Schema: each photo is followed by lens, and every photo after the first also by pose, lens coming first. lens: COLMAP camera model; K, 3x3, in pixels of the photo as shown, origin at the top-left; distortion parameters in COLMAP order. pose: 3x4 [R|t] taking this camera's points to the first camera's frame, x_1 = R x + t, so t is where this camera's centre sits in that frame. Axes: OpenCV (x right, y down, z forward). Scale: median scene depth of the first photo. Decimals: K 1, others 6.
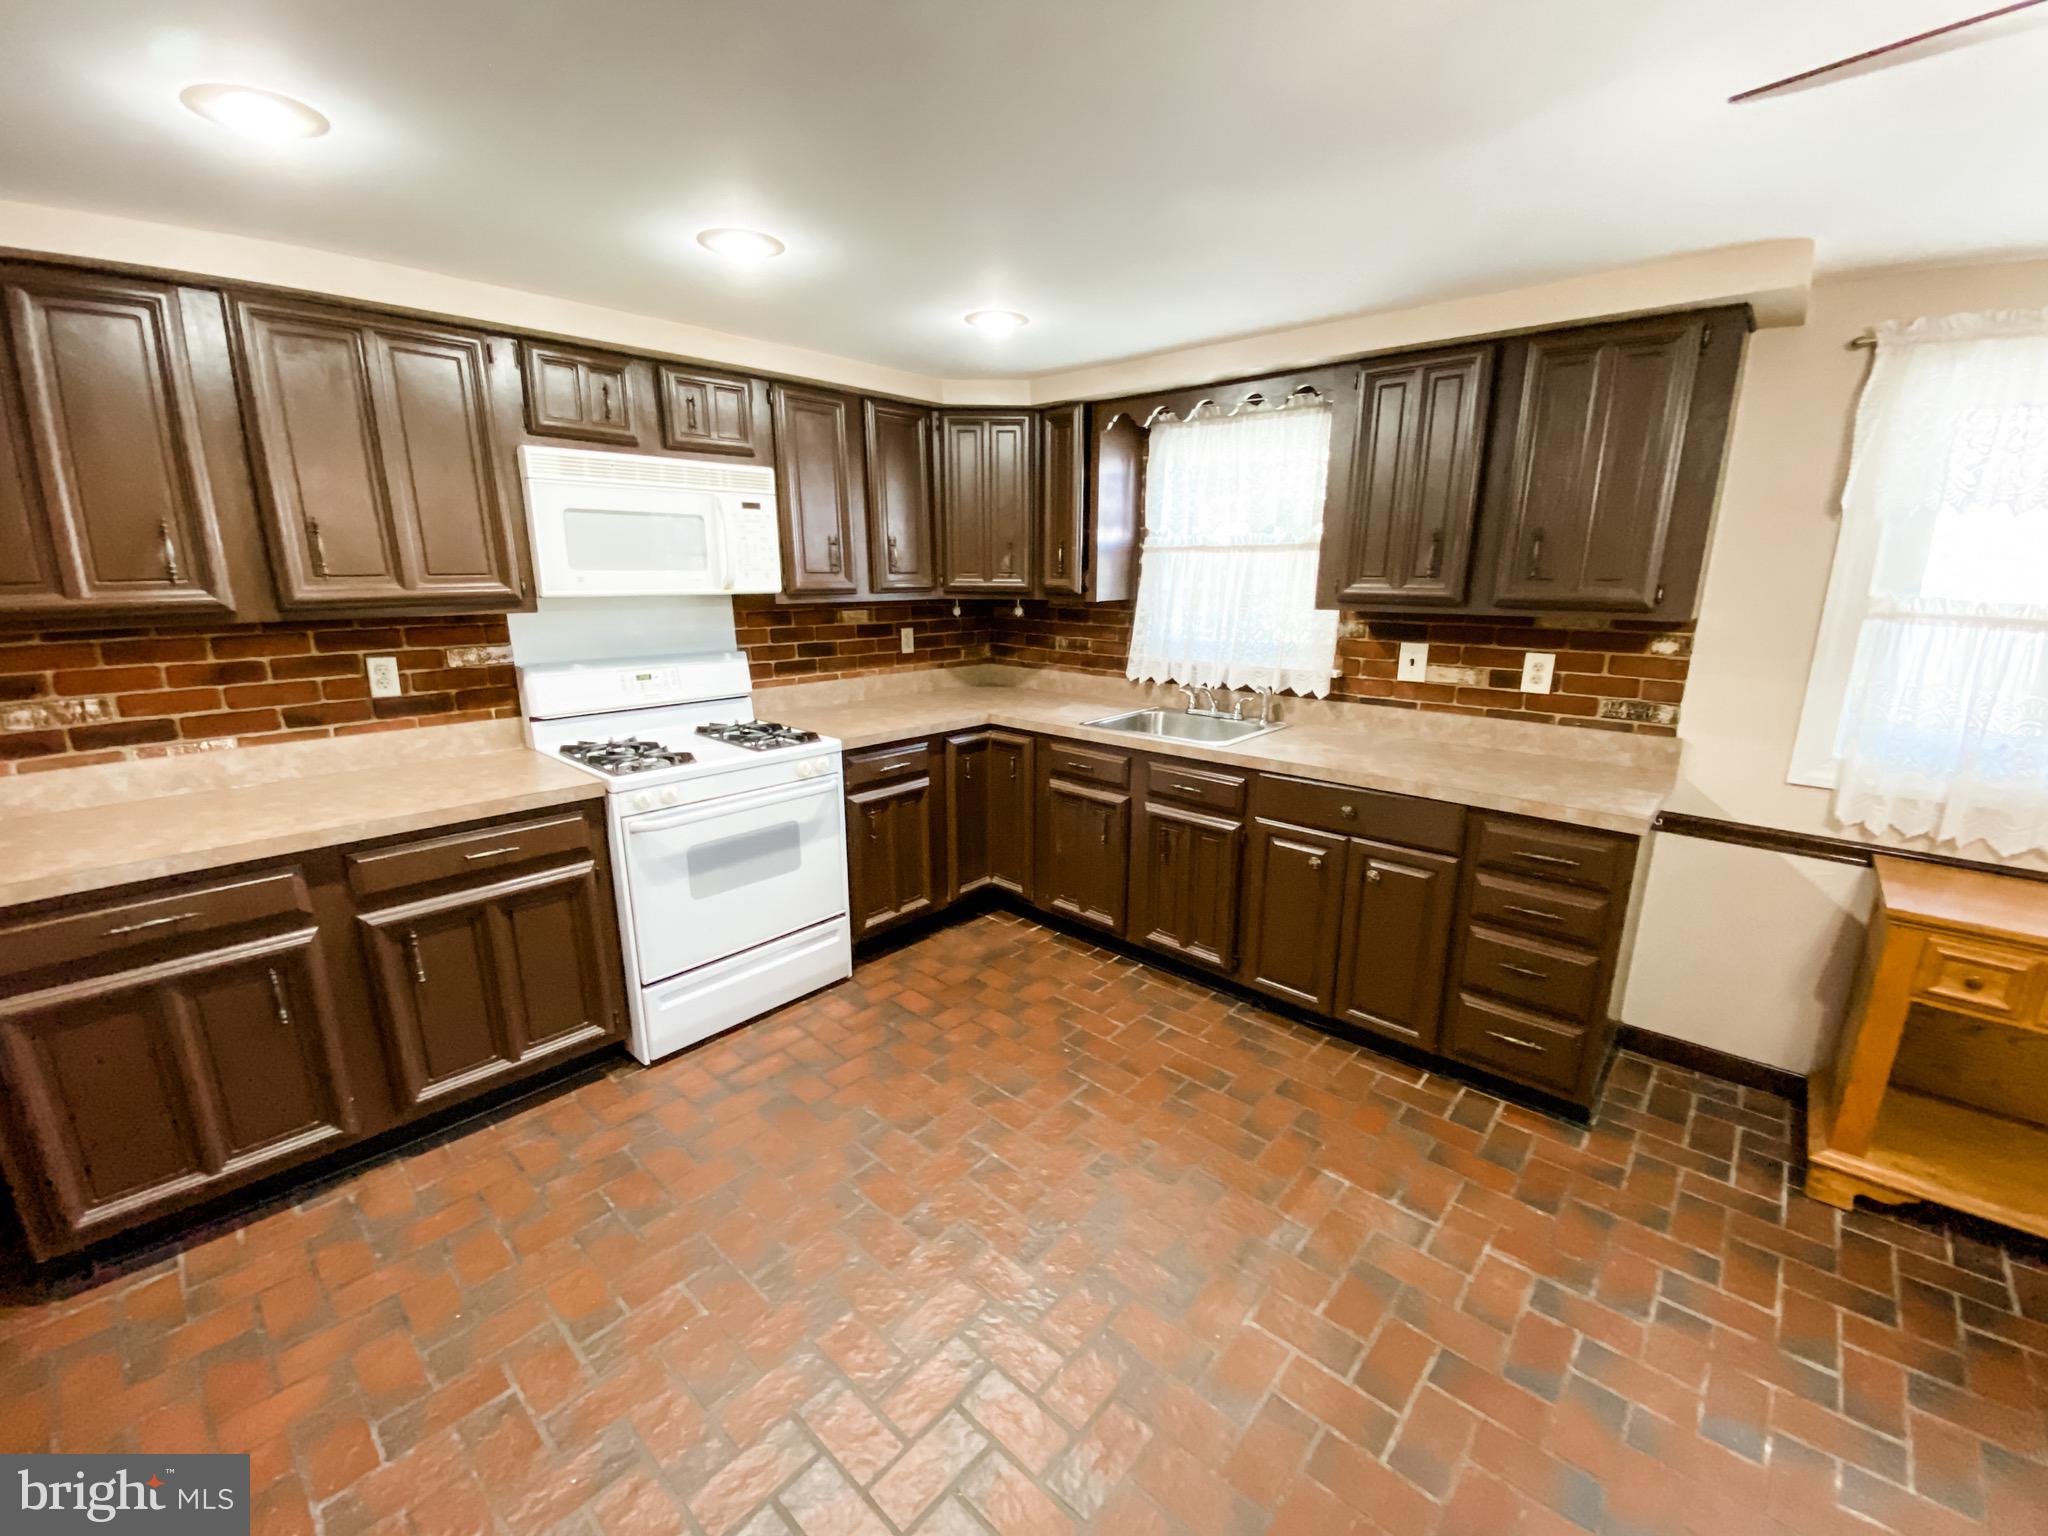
lens RADIAL K [[829.9, 0, 1024.0], [0, 829.9, 768.0], [0, 0, 1]] dist [0.082325, -0.053122]
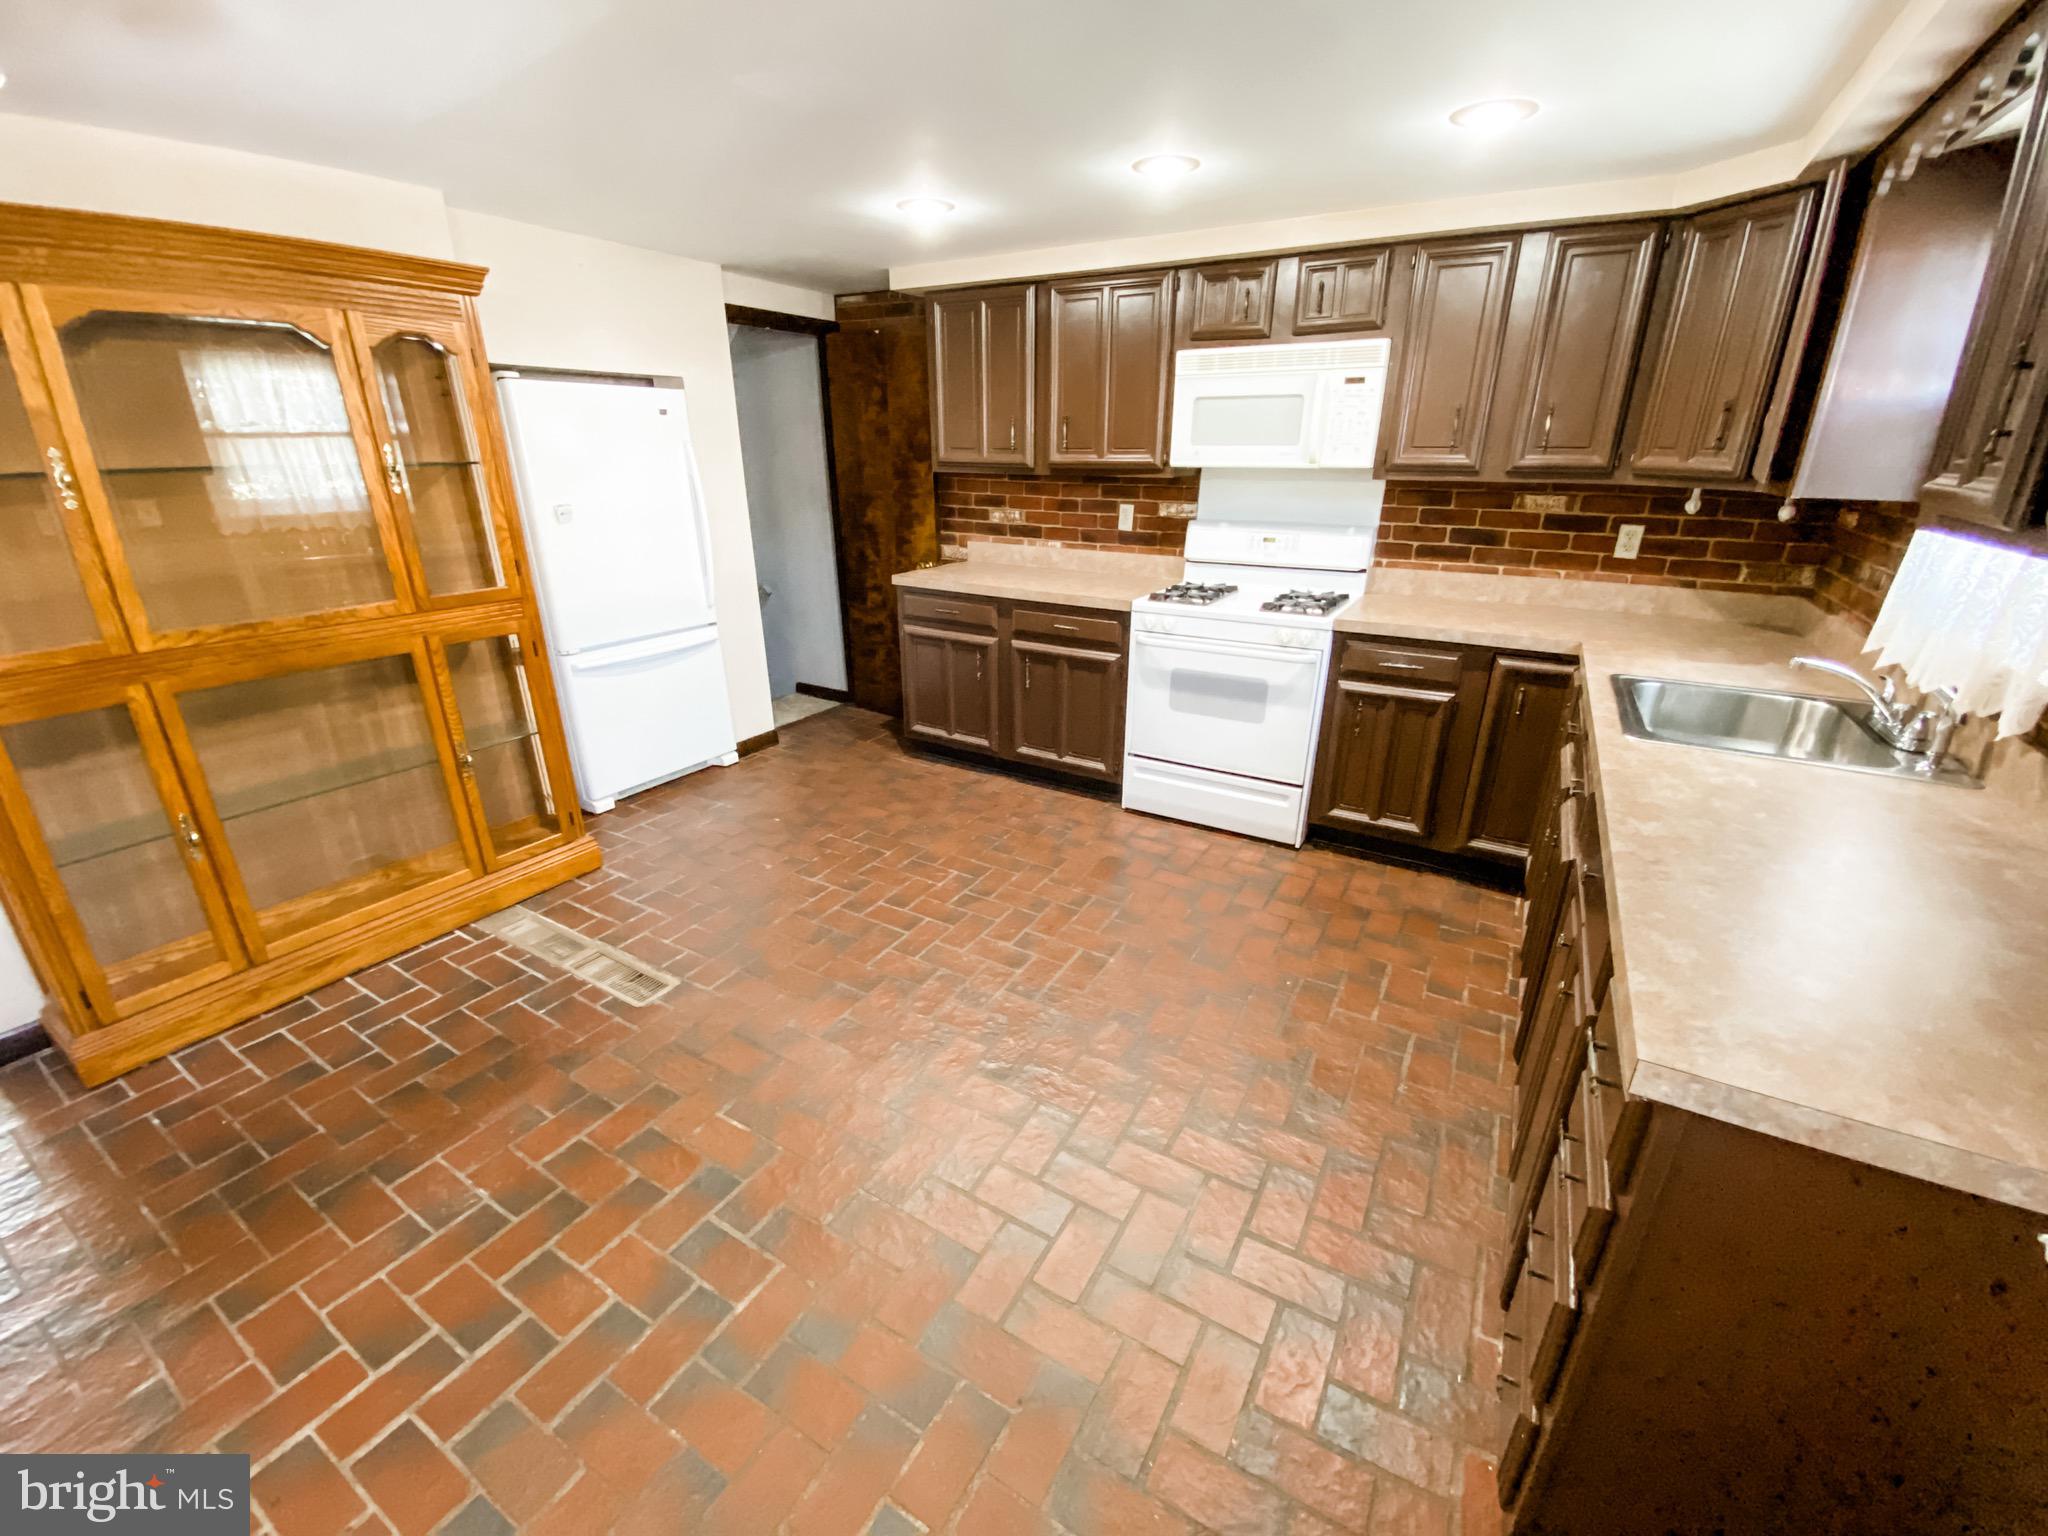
lens RADIAL K [[830.8, 0, 1034.2], [0, 830.8, 775.0], [0, 0, 1]] dist [0.039389, -0.034491]
pose [[0.212669, 0.354594, -0.910513, 0.679253], [-0.236595, 0.922788, 0.304113, -0.080296], [0.948048, 0.150747, 0.280144, 0.397240]]
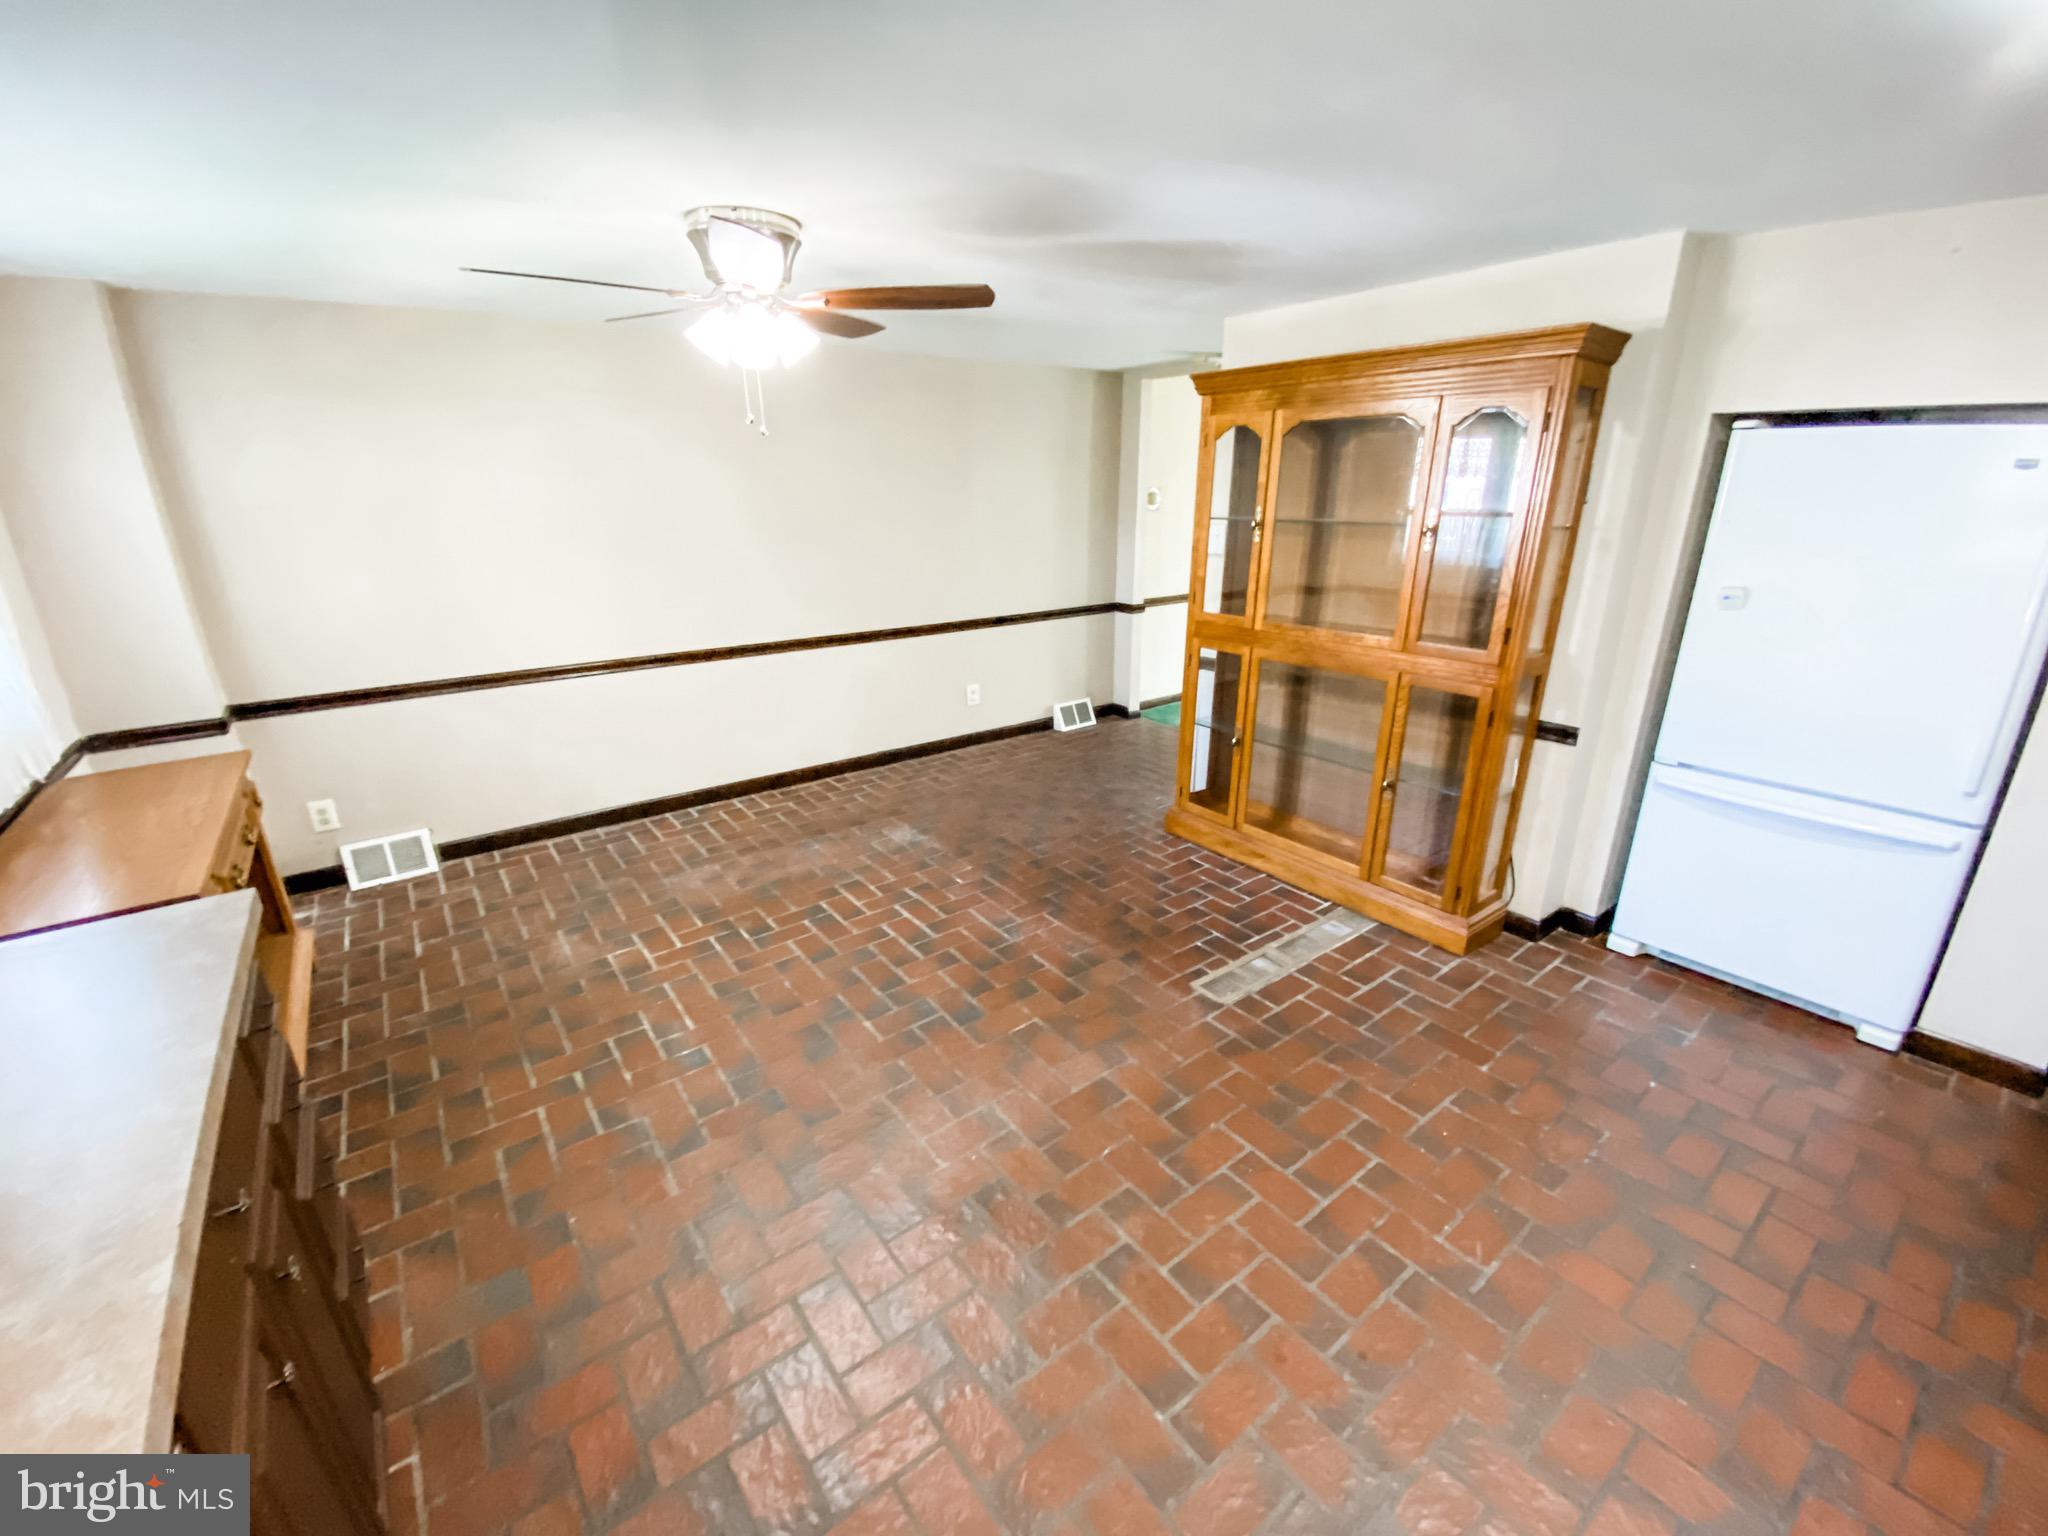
lens RADIAL K [[829.9, 0, 1024.0], [0, 829.9, 768.0], [0, 0, 1]] dist [0.082325, -0.053122]
pose [[-0.983812, -0.047533, 0.172783, -0.012662], [0.052635, 0.845006, 0.532161, -0.254695], [-0.171298, 0.532641, -0.828825, 0.972192]]
